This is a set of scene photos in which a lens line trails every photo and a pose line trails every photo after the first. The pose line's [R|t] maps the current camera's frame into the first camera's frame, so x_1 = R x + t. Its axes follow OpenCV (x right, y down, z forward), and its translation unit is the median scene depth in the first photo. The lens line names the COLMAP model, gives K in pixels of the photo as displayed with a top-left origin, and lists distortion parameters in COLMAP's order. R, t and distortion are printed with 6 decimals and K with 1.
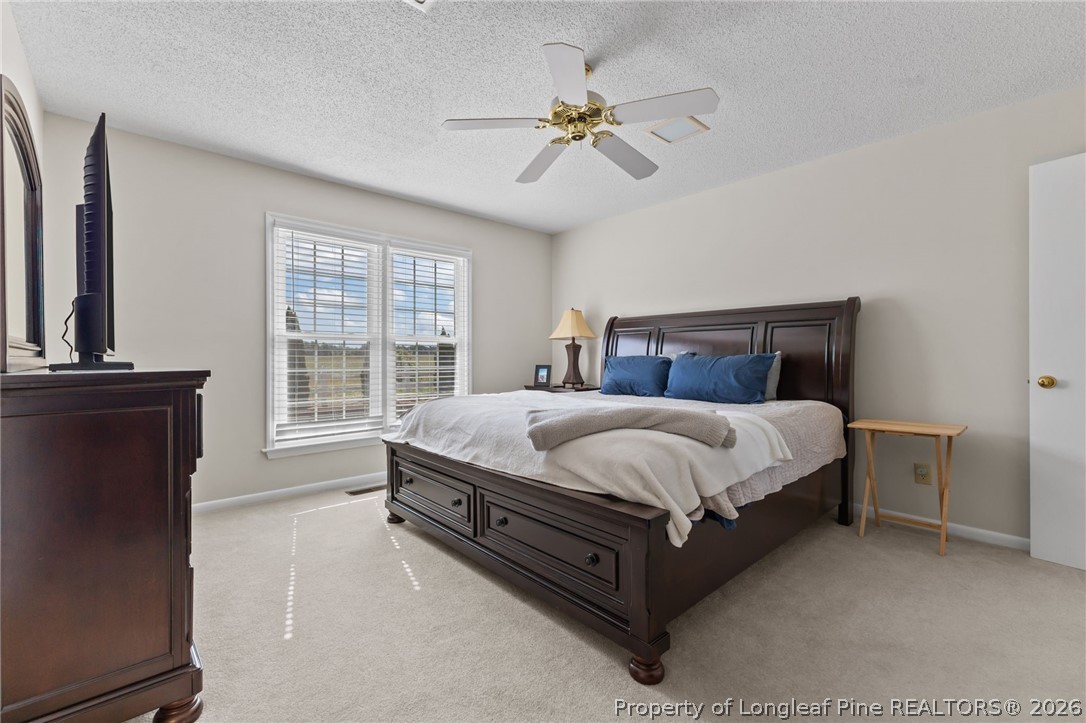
lens RADIAL K [[464.1, 0, 527.2], [0, 464.1, 361.0], [0, 0, 1]] dist [-0.000568, -0.000090]
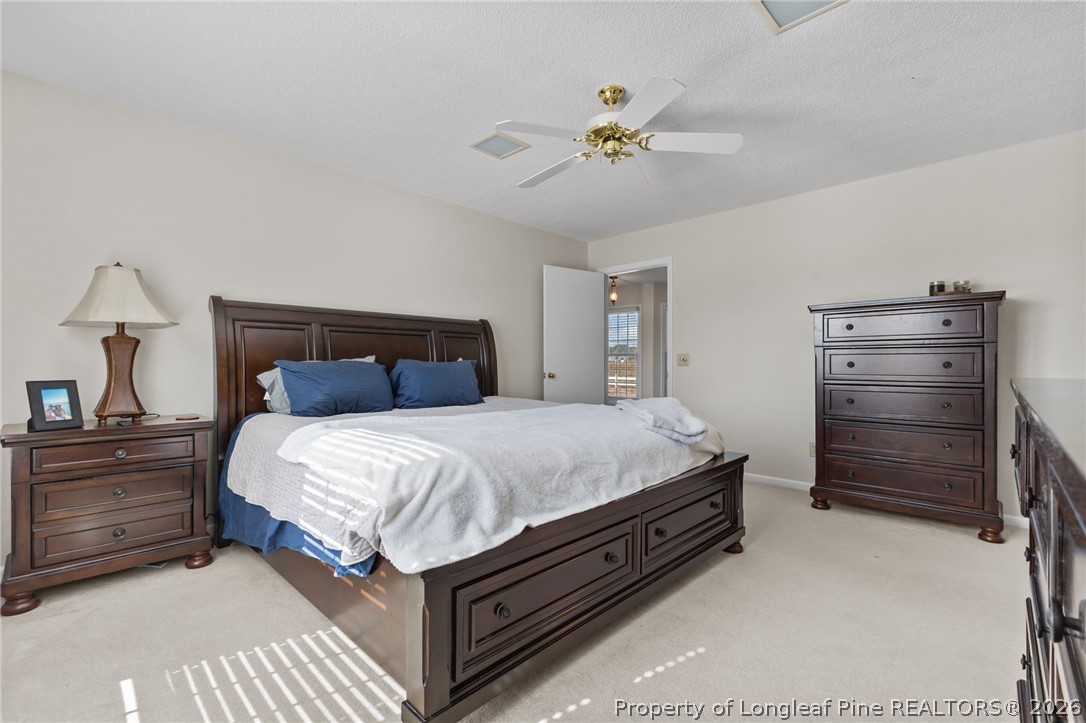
lens RADIAL K [[473.6, 0, 544.1], [0, 473.6, 364.4], [0, 0, 1]] dist [0.029060, 0.000000]
pose [[-0.080718, -0.008378, 0.996702, -0.461617], [0.004514, 0.999951, 0.008771, -0.008870], [-0.996727, 0.005207, -0.080676, 0.589469]]
